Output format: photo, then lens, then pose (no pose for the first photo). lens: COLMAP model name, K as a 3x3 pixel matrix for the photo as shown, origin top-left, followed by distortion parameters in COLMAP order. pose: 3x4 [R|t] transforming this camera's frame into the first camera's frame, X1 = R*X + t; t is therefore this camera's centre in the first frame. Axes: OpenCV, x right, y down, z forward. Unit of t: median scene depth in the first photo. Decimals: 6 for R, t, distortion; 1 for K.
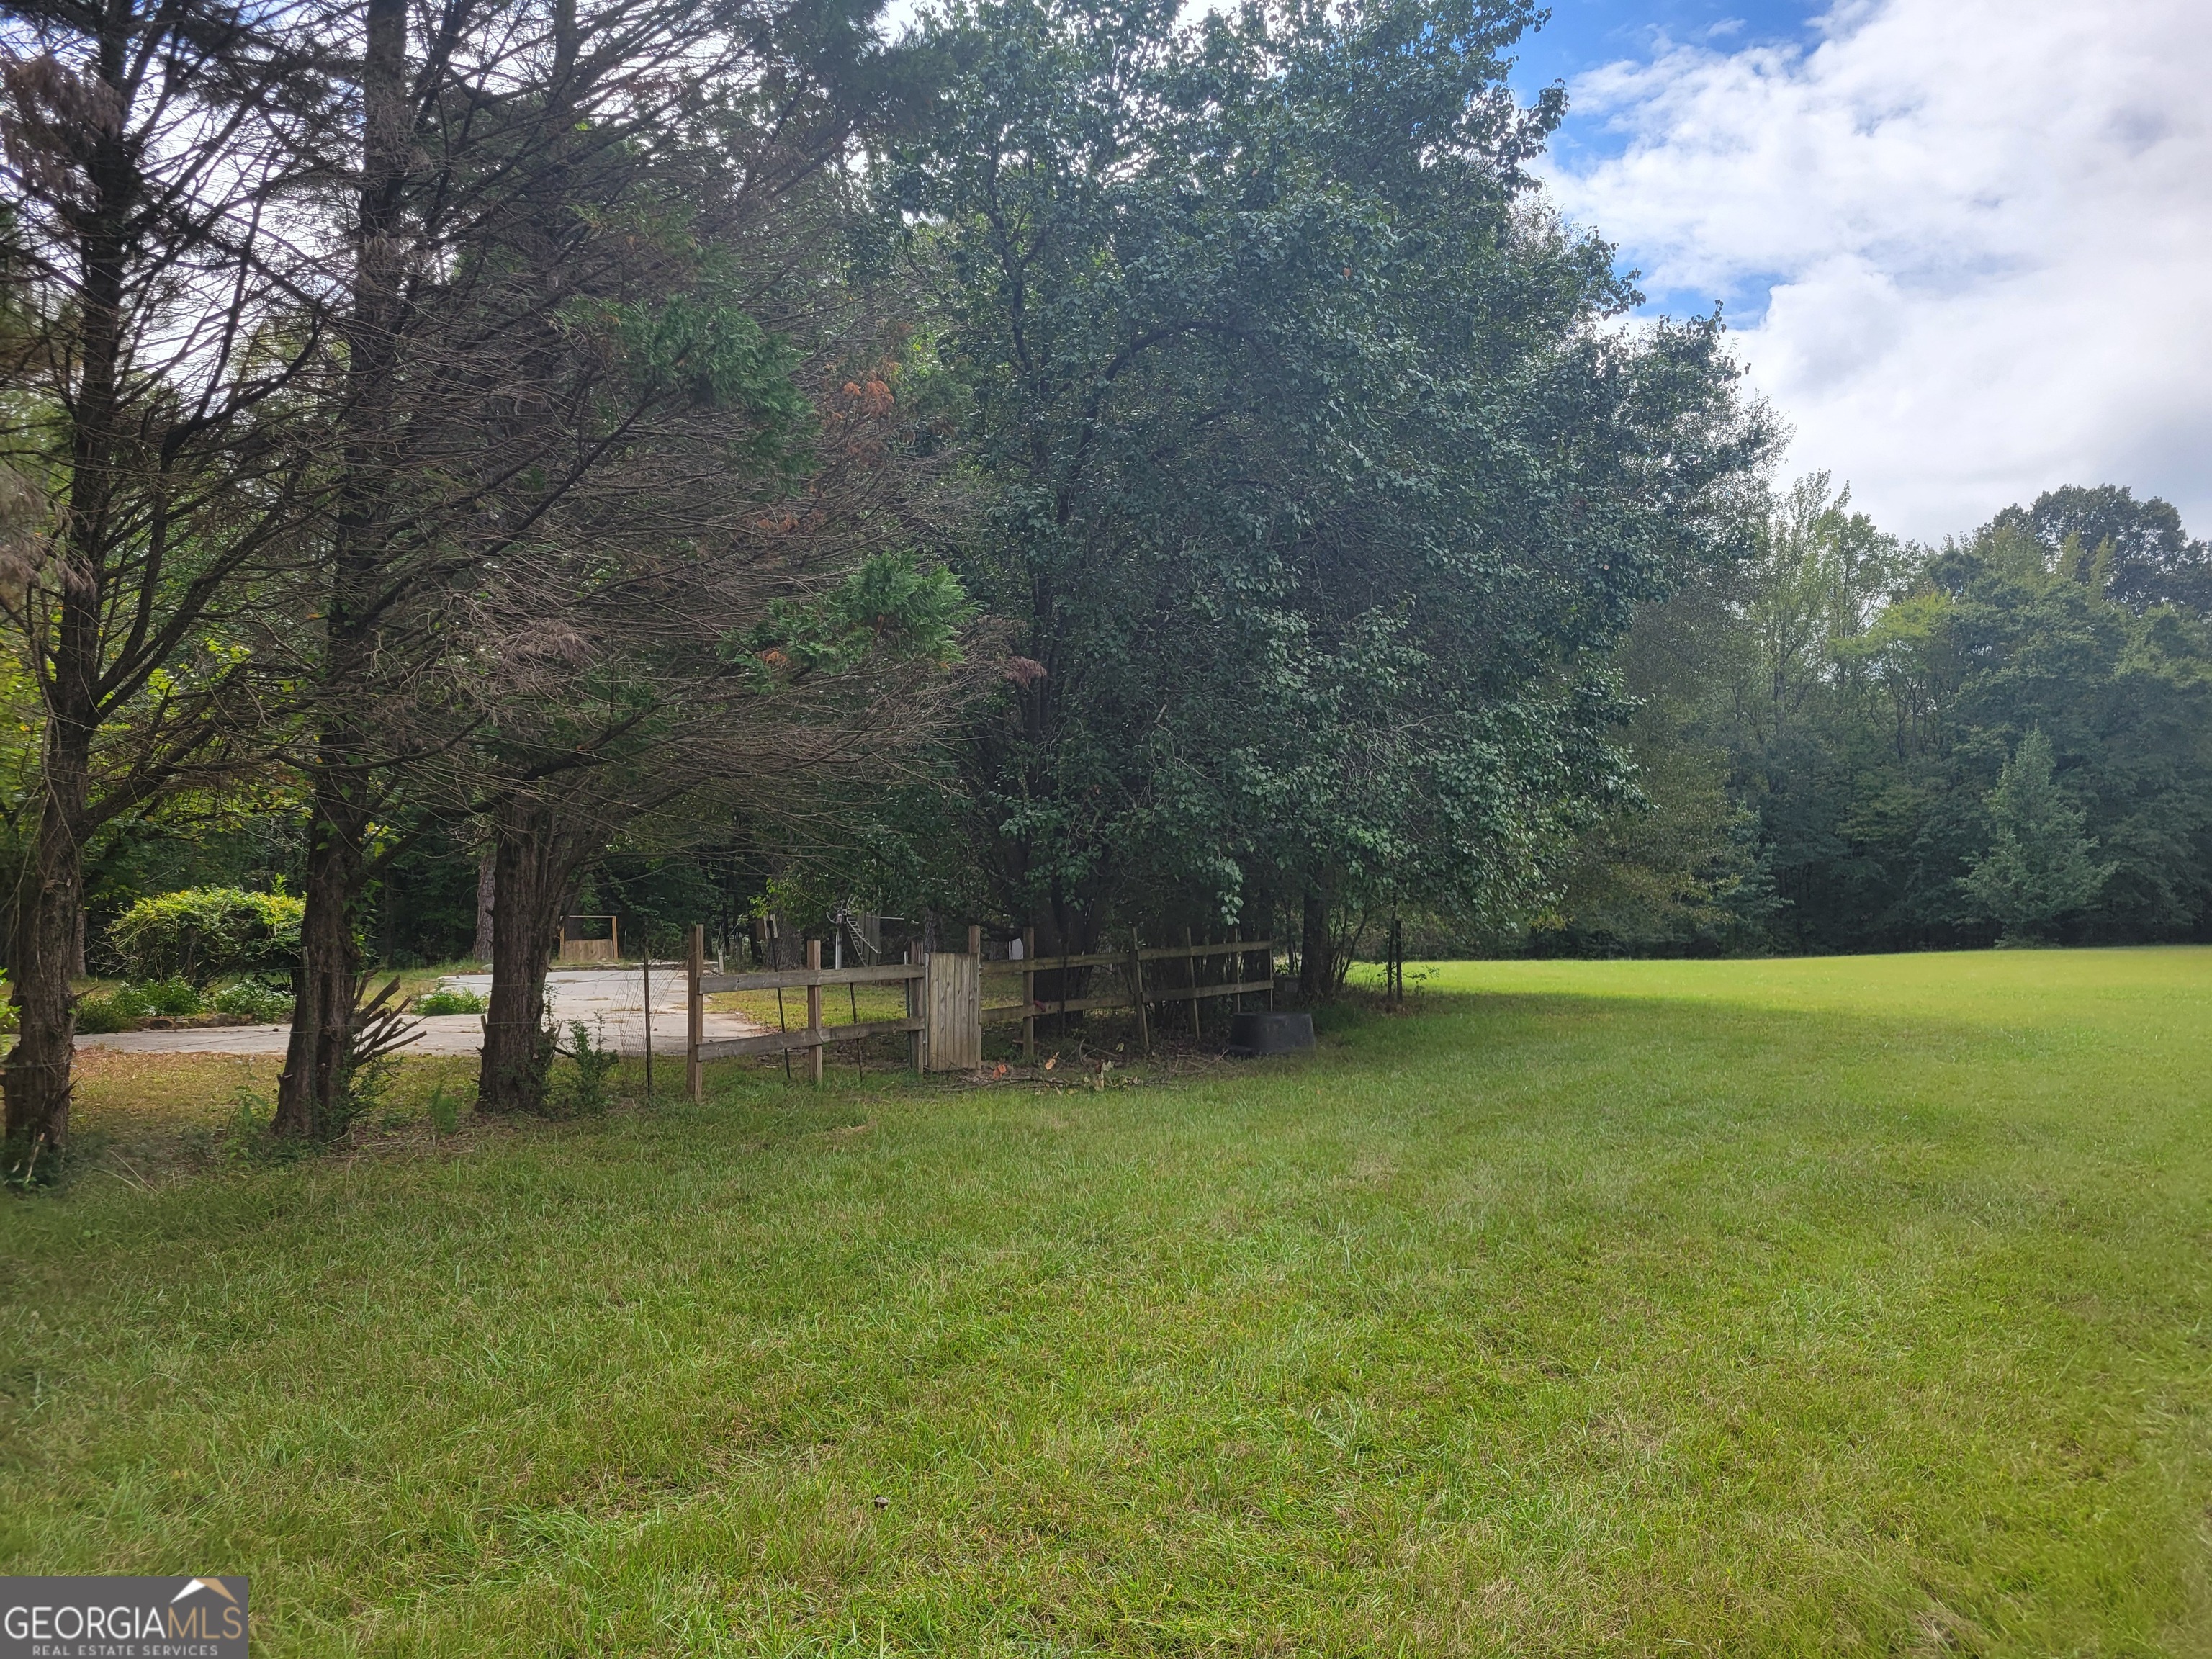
lens RADIAL K [[1721.6, 0, 1106.0], [0, 1721.6, 829.5], [0, 0, 1]] dist [0.073865, -0.048420]
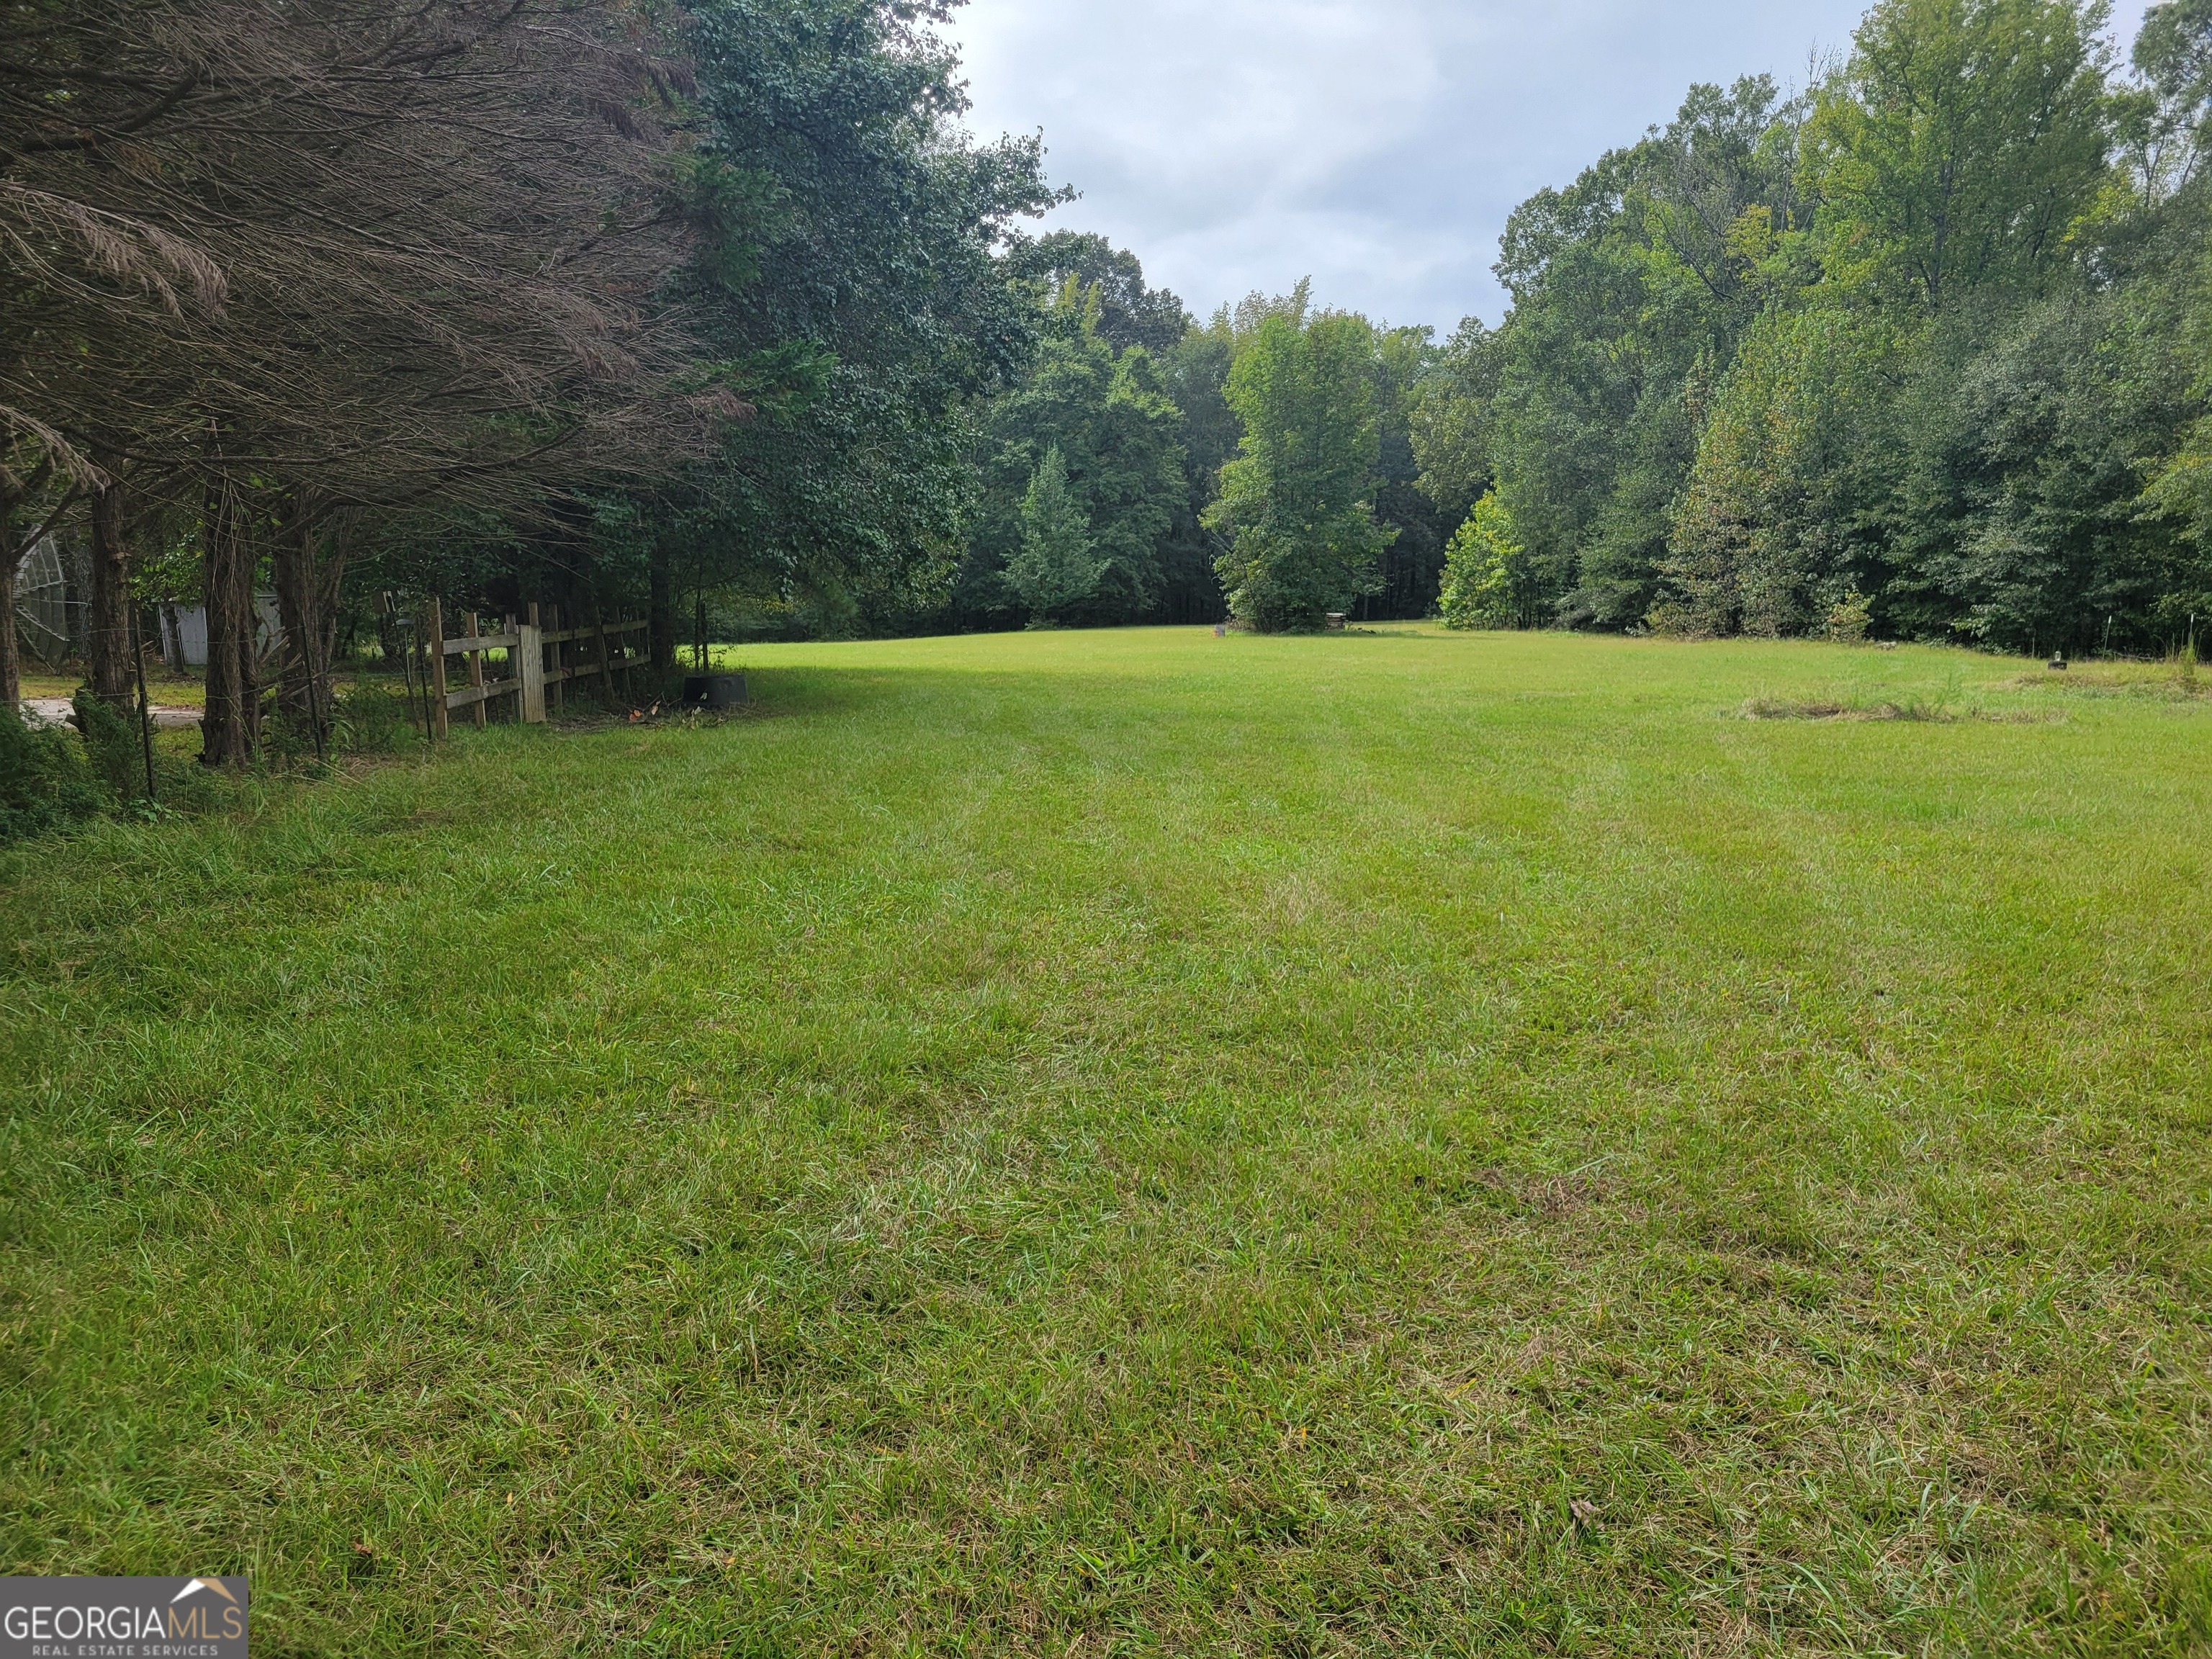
lens RADIAL K [[1721.6, 0, 1106.0], [0, 1721.6, 829.5], [0, 0, 1]] dist [0.073865, -0.048420]
pose [[0.846433, -0.071033, 0.527736, -0.084598], [-0.024252, 0.984892, 0.171464, -0.002294], [-0.531943, -0.157932, 0.831922, -0.048541]]
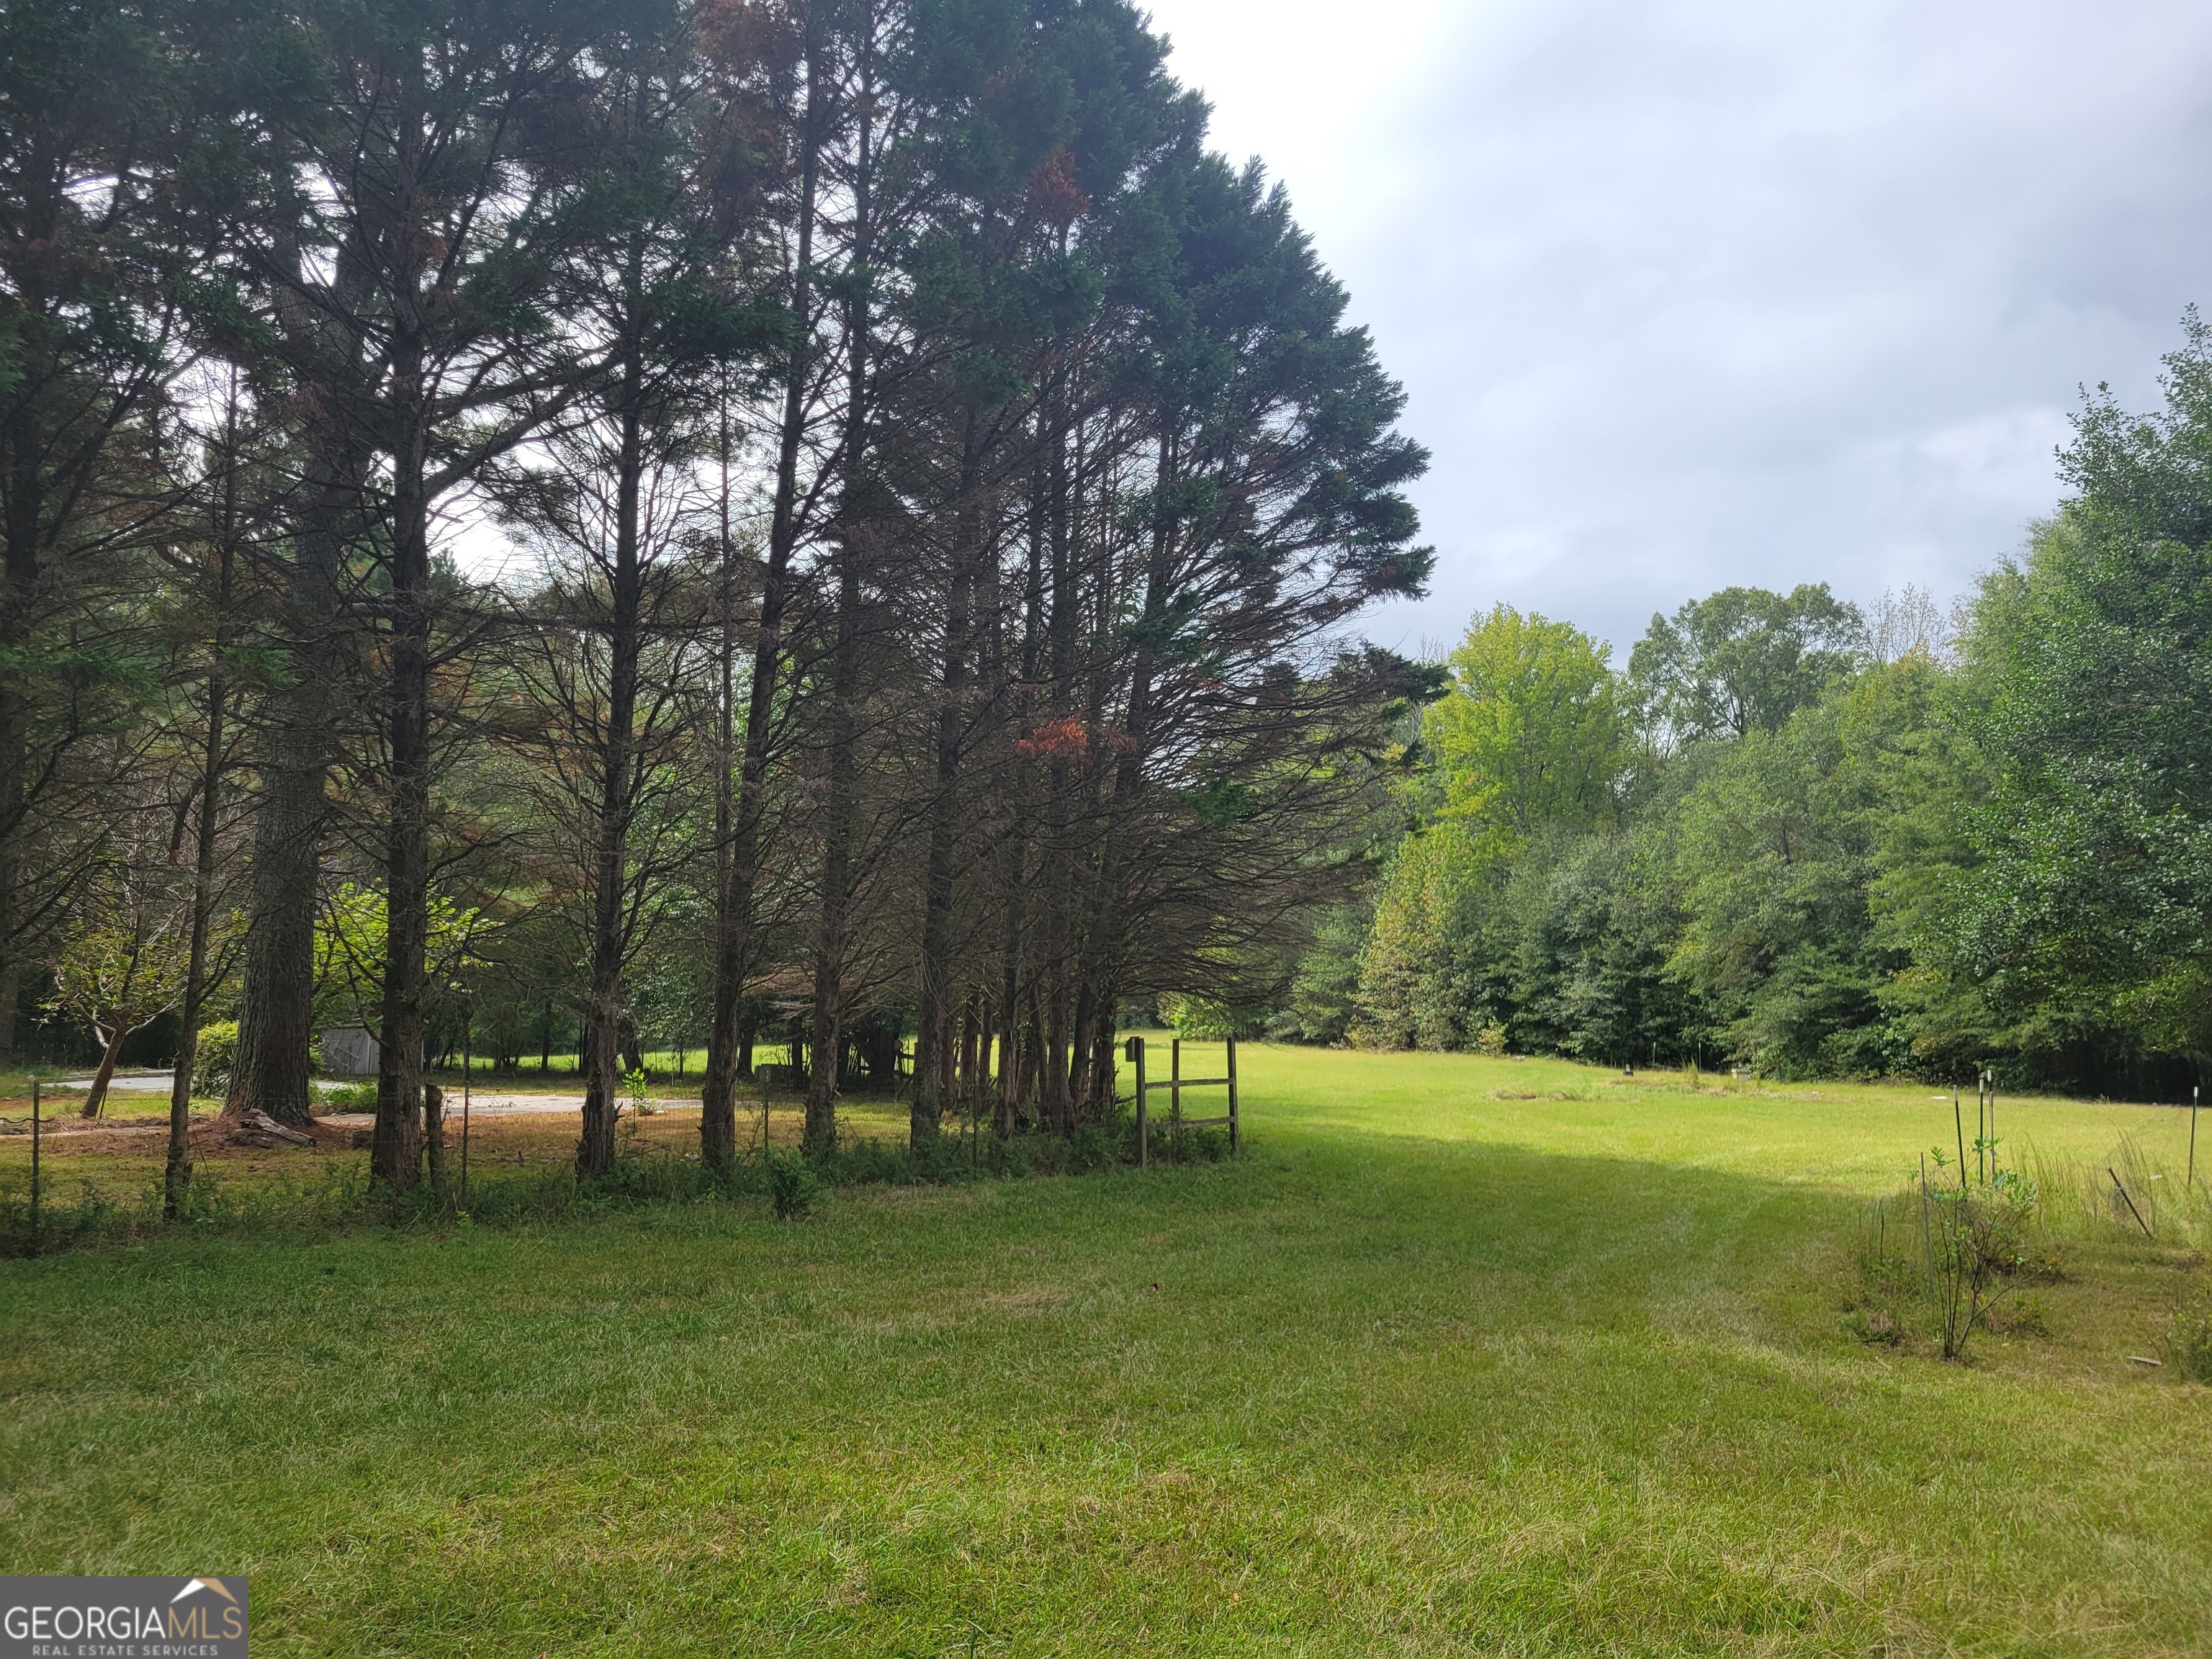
lens RADIAL K [[1724.8, 0, 1043.9], [0, 1724.8, 826.7], [0, 0, 1]] dist [0.055675, -0.016487]
pose [[0.737870, 0.072456, 0.671043, -0.254760], [-0.037384, 0.997082, -0.066553, -0.013986], [-0.673907, 0.024021, 0.738426, -0.140377]]
